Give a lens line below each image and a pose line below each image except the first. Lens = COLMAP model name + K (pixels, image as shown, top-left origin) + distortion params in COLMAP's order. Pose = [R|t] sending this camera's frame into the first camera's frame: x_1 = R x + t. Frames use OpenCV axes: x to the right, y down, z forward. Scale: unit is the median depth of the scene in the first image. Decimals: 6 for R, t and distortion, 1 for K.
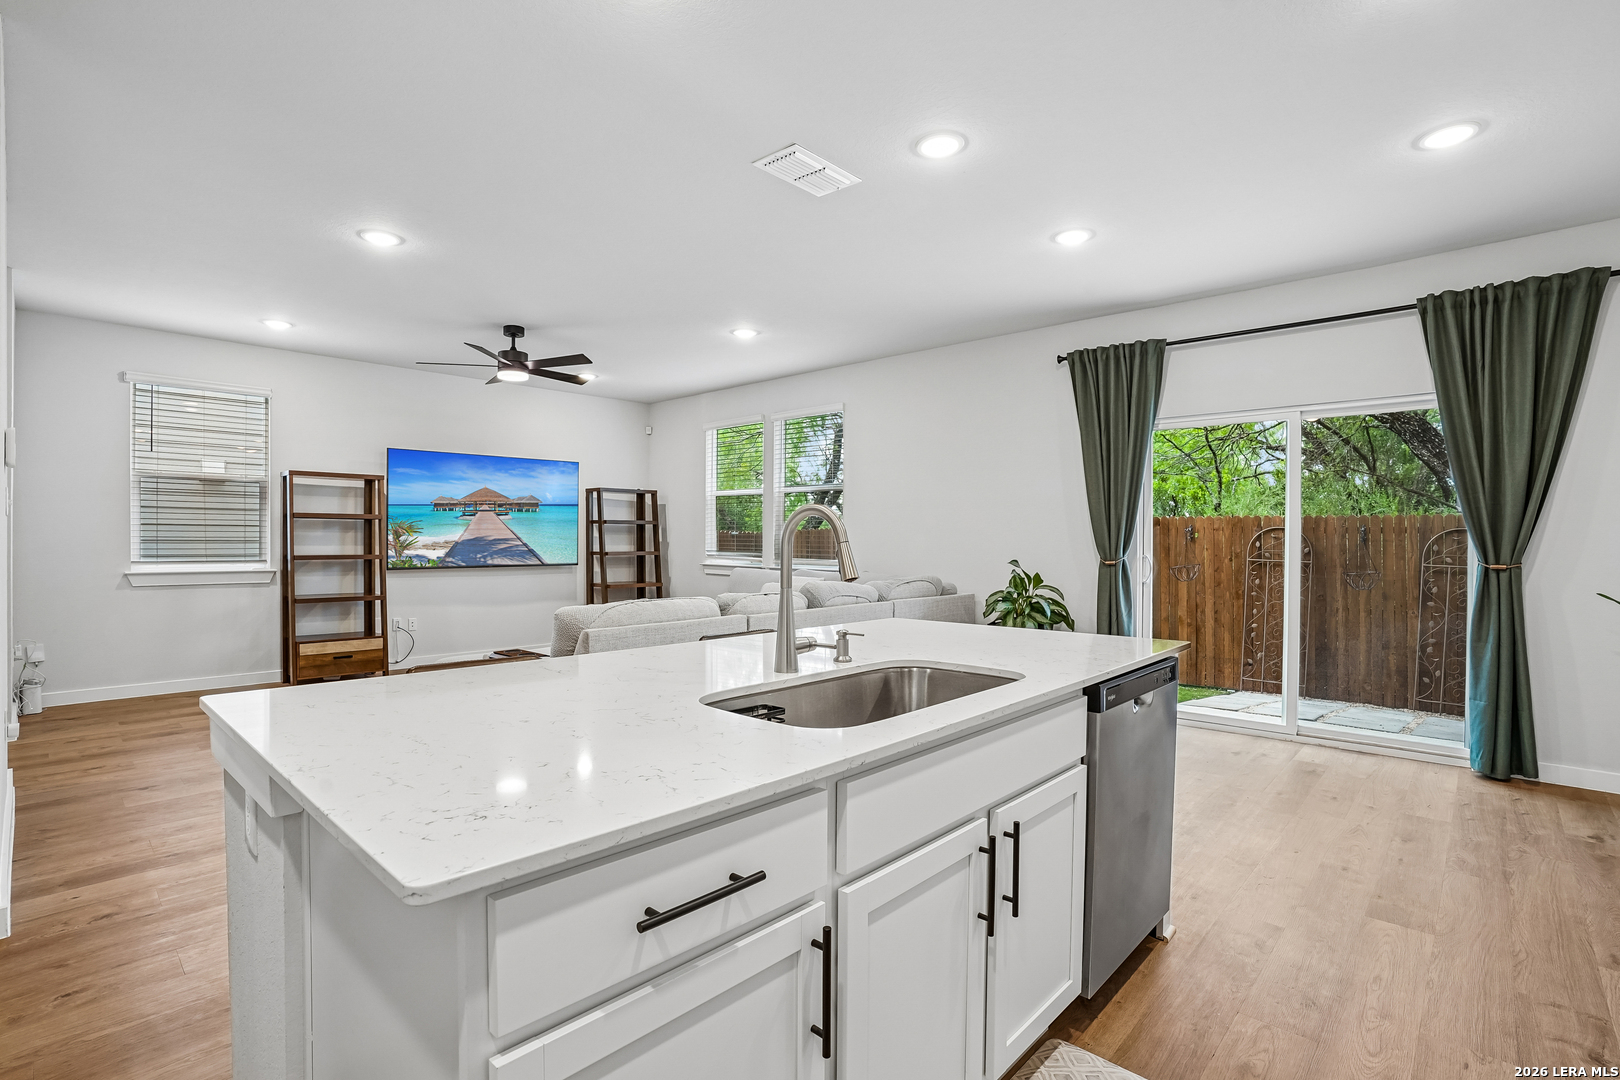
lens RADIAL K [[750.1, 0, 810.0], [0, 750.1, 540.0], [0, 0, 1]] dist [-0.043974, 0.000357]
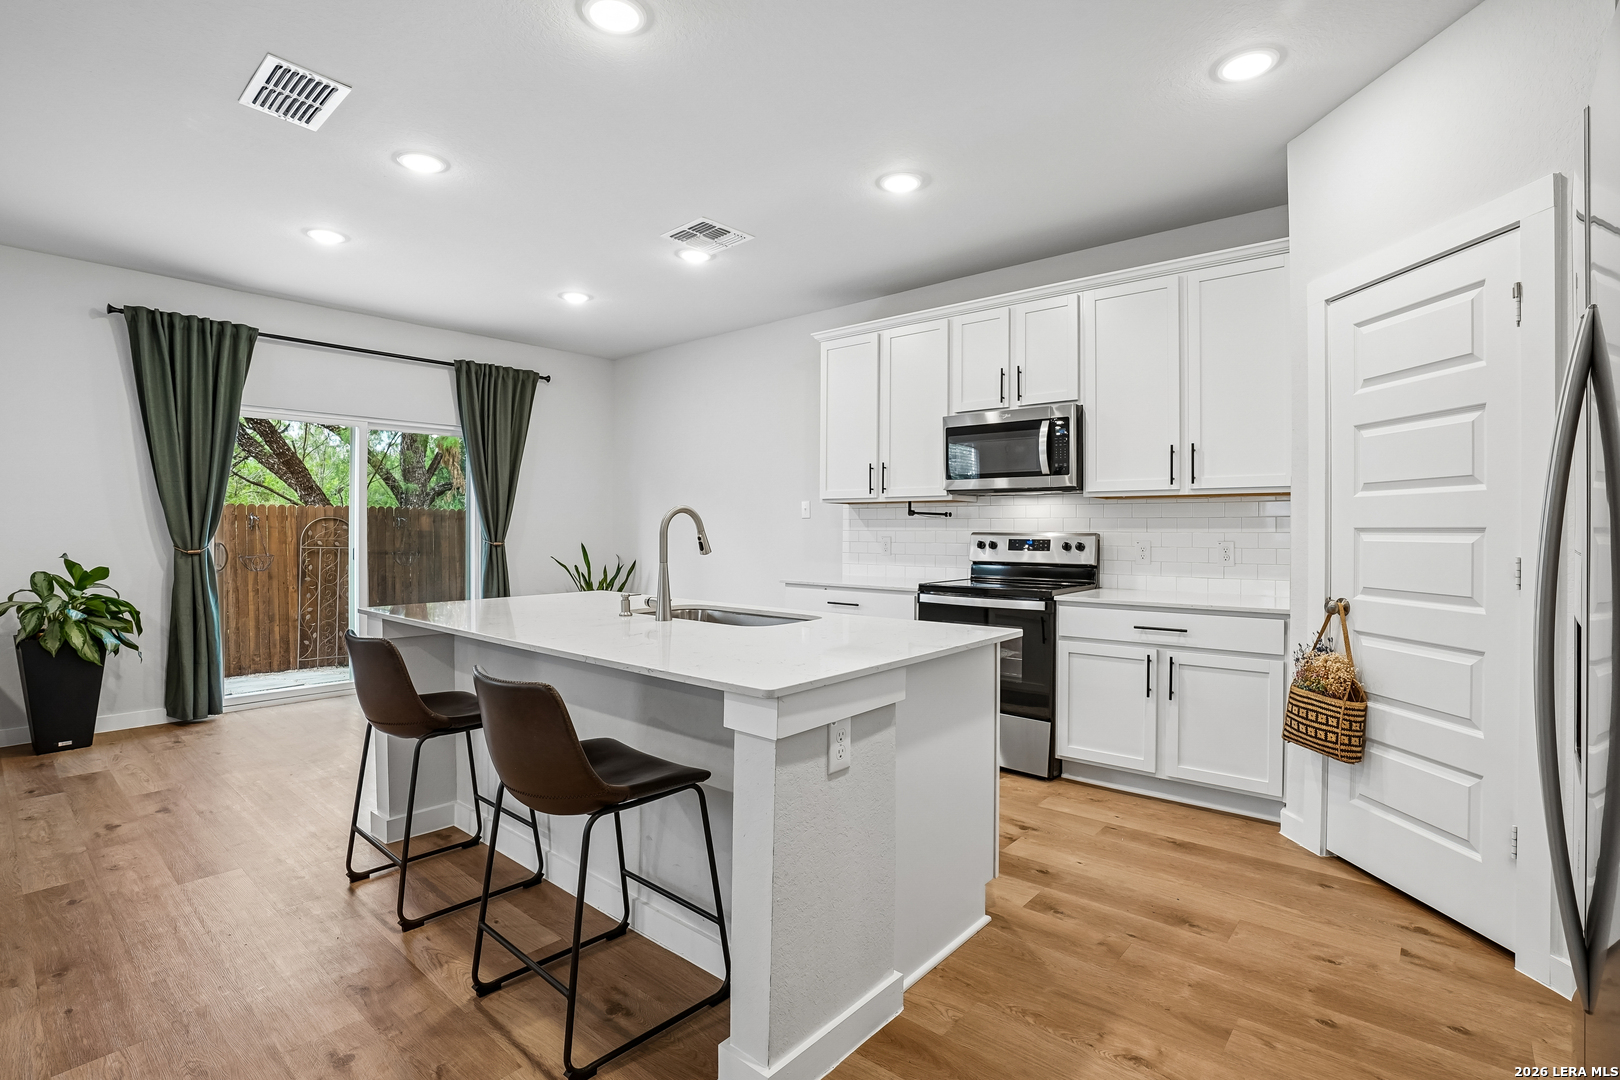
lens RADIAL K [[750.1, 0, 810.0], [0, 750.1, 540.0], [0, 0, 1]] dist [-0.043974, 0.000357]
pose [[-0.028086, -0.018291, 0.999438, -0.461667], [-0.000673, 0.999833, 0.018280, -0.000710], [-0.999605, -0.000160, -0.028093, 0.229536]]
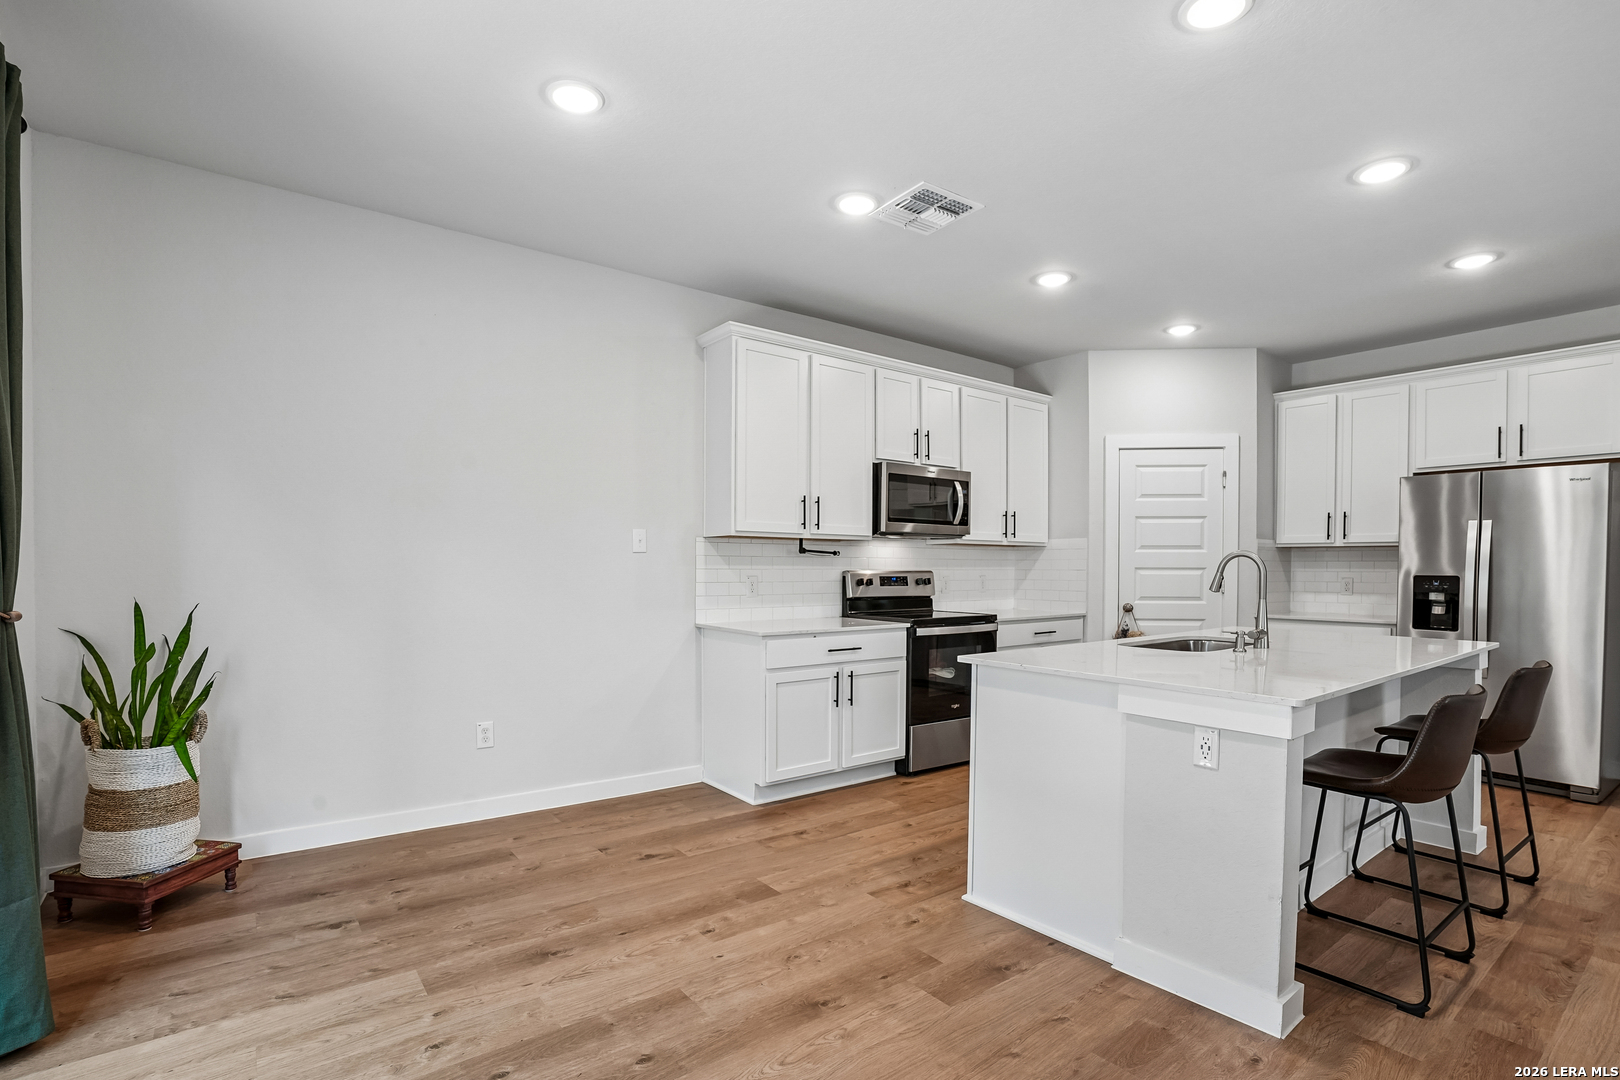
lens RADIAL K [[820.5, 0, 810.0], [0, 820.5, 540.0], [0, 0, 1]] dist [-0.024677, 0.000781]
pose [[-0.988395, -0.000821, 0.151903, 0.213590], [-0.005851, 0.999449, -0.032672, 0.001231], [-0.151792, -0.033182, -0.987855, 0.924684]]
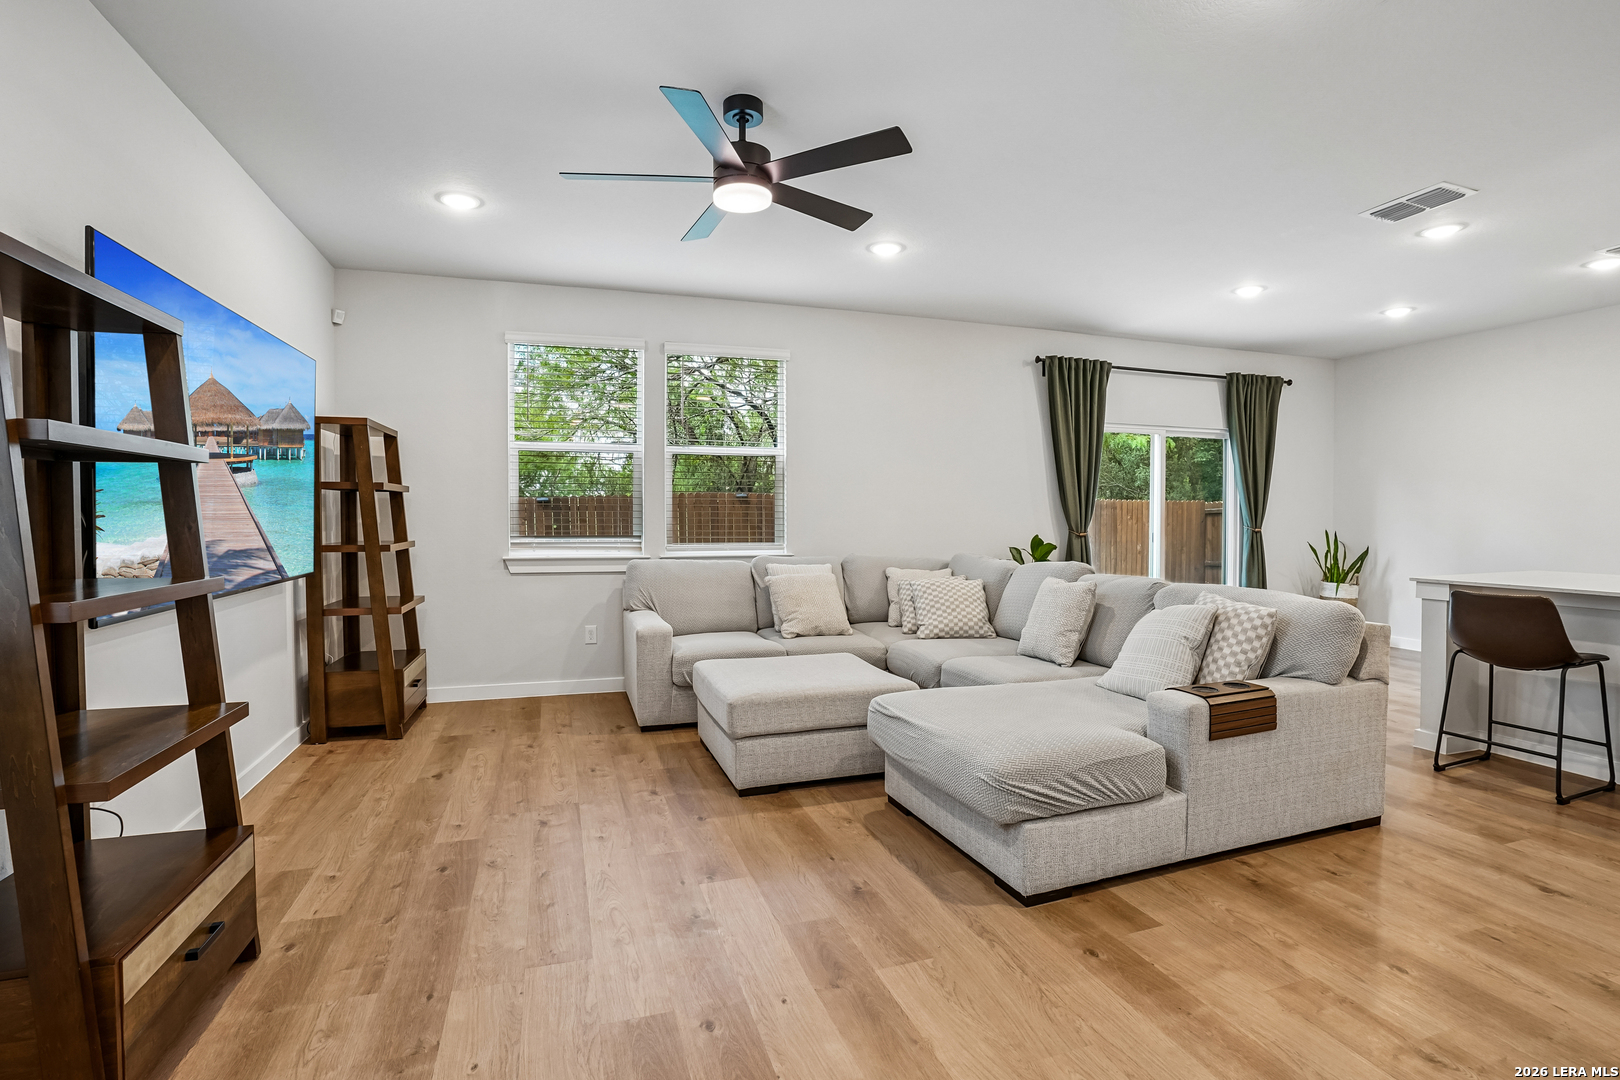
lens RADIAL K [[750.1, 0, 810.0], [0, 750.1, 540.0], [0, 0, 1]] dist [-0.043974, 0.000357]
pose [[0.462165, -0.039174, 0.885928, -0.823706], [0.005827, 0.999136, 0.041140, -0.010262], [-0.886775, -0.013851, 0.461994, 0.735755]]
